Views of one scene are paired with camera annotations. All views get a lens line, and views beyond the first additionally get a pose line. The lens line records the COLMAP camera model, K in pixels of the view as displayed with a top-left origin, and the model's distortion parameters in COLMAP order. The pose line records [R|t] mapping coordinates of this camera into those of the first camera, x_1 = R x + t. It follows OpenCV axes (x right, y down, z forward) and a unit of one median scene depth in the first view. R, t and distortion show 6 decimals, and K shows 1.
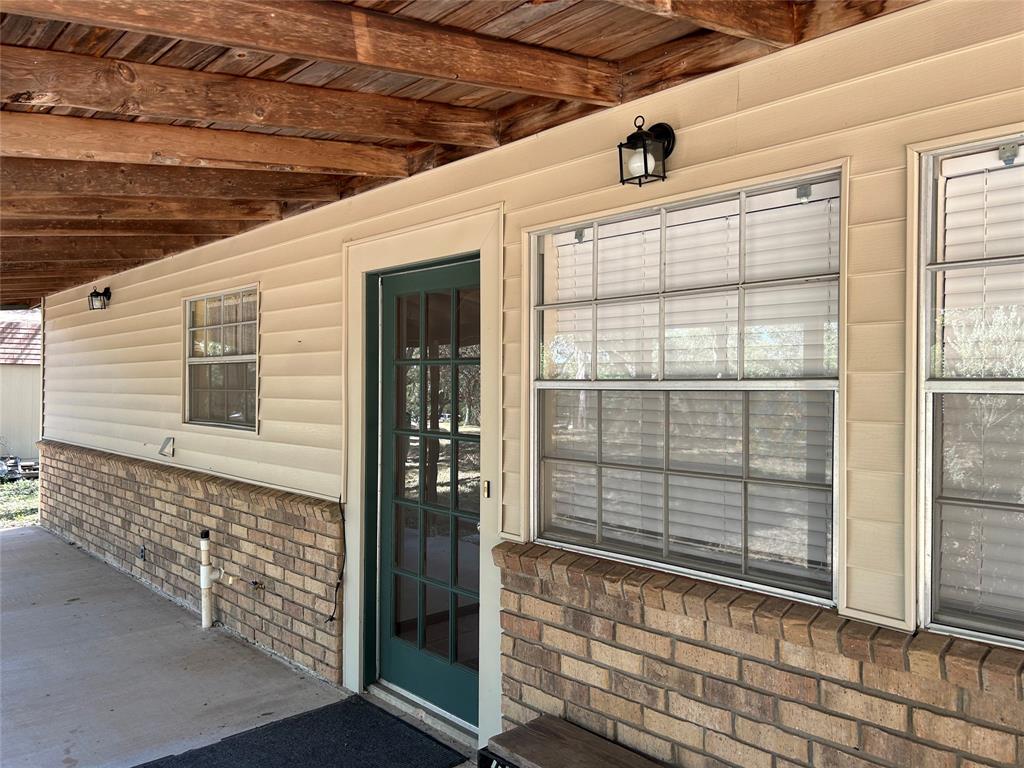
lens RADIAL K [[770.7, 0, 506.6], [0, 770.7, 386.8], [0, 0, 1]] dist [0.045448, -0.058641]
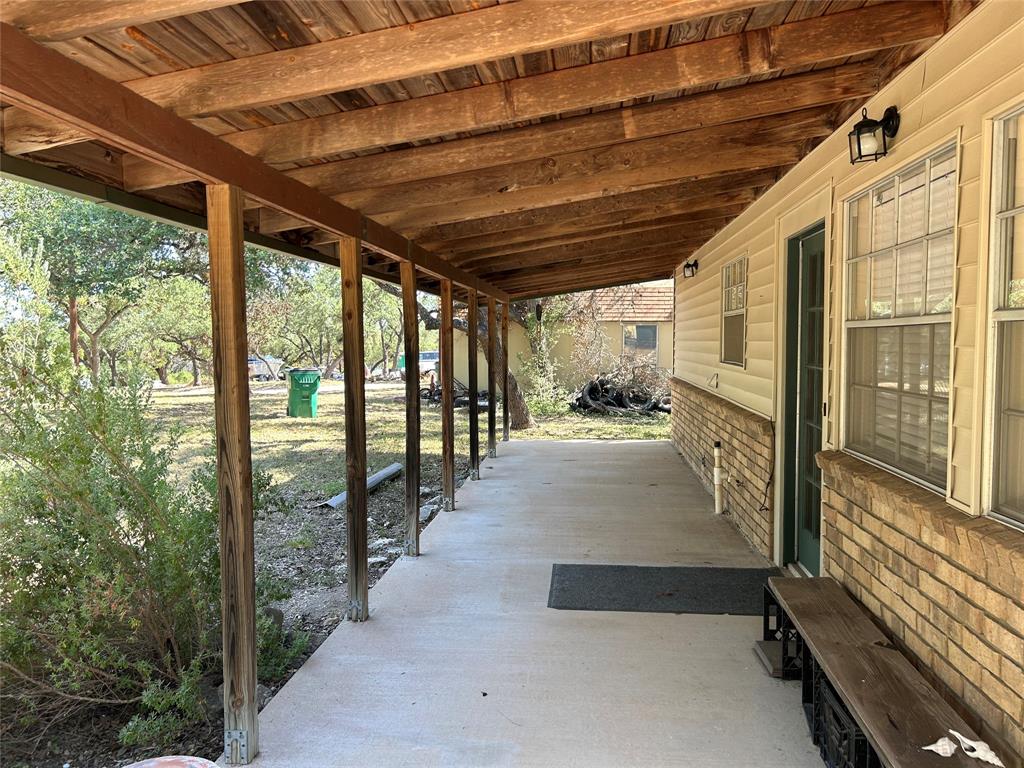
lens RADIAL K [[770.7, 0, 514.4], [0, 770.7, 382.8], [0, 0, 1]] dist [0.045448, -0.058641]
pose [[0.662834, 0.030702, -0.748137, 0.529865], [0.011201, 0.998641, 0.050906, 0.018250], [0.748683, -0.042122, 0.661589, -0.196072]]
